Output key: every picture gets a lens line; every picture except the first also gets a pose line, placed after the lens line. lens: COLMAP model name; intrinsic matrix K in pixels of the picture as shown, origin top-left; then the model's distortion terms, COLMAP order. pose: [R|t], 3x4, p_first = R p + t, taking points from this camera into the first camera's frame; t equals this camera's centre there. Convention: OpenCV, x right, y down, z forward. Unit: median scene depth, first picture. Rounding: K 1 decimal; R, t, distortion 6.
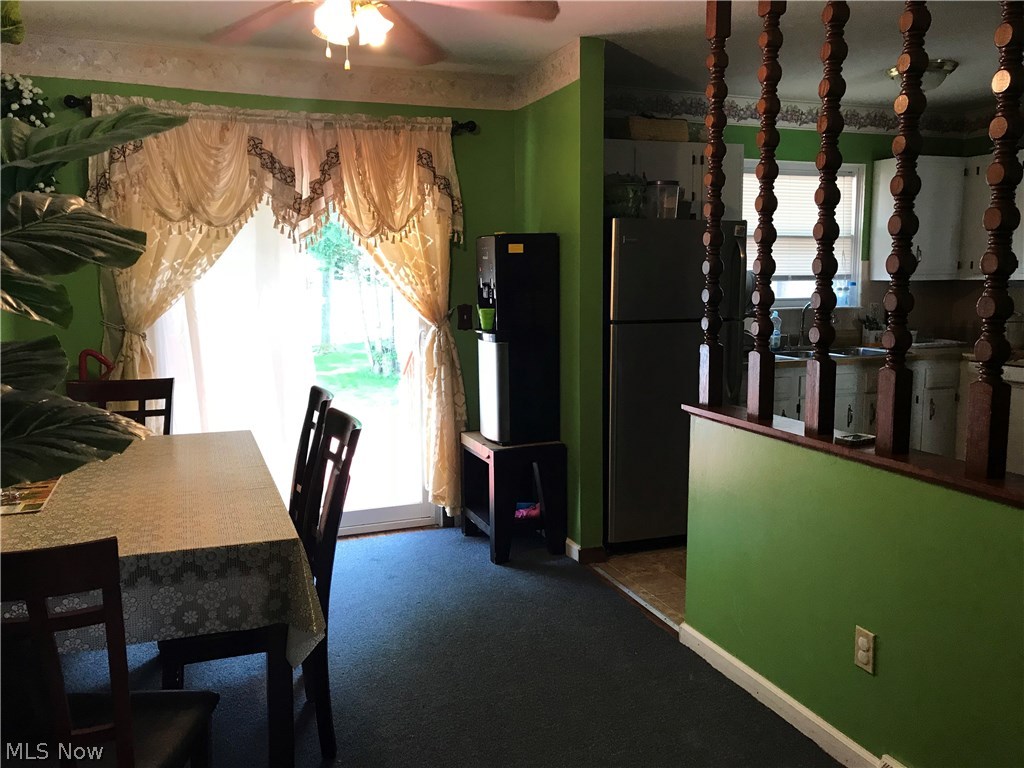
lens RADIAL K [[846.4, 0, 506.2], [0, 846.4, 384.8], [0, 0, 1]] dist [0.027374, 0.000504]
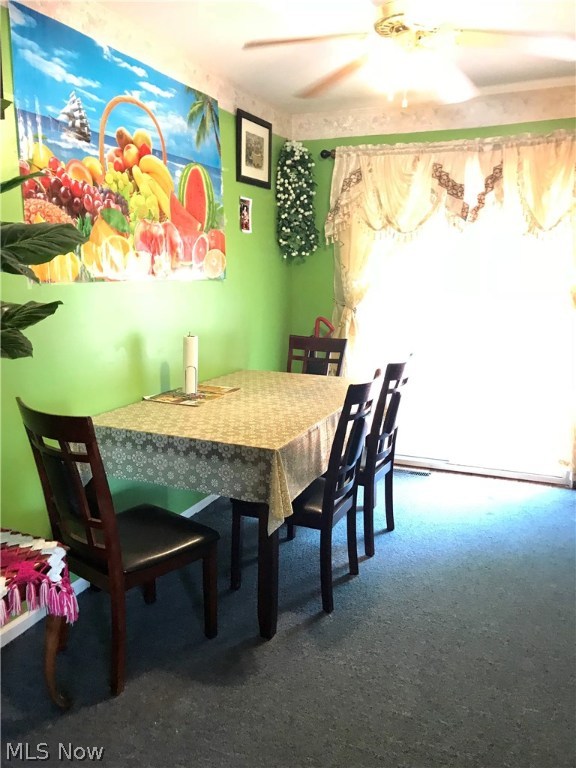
lens RADIAL K [[634.8, 0, 282.5], [0, 634.8, 383.9], [0, 0, 1]] dist [0.027374, 0.000504]
pose [[0.725257, 0.126485, -0.676759, 0.249687], [-0.093990, 0.991966, 0.084671, -0.011796], [0.682032, 0.002201, 0.731319, 0.110253]]
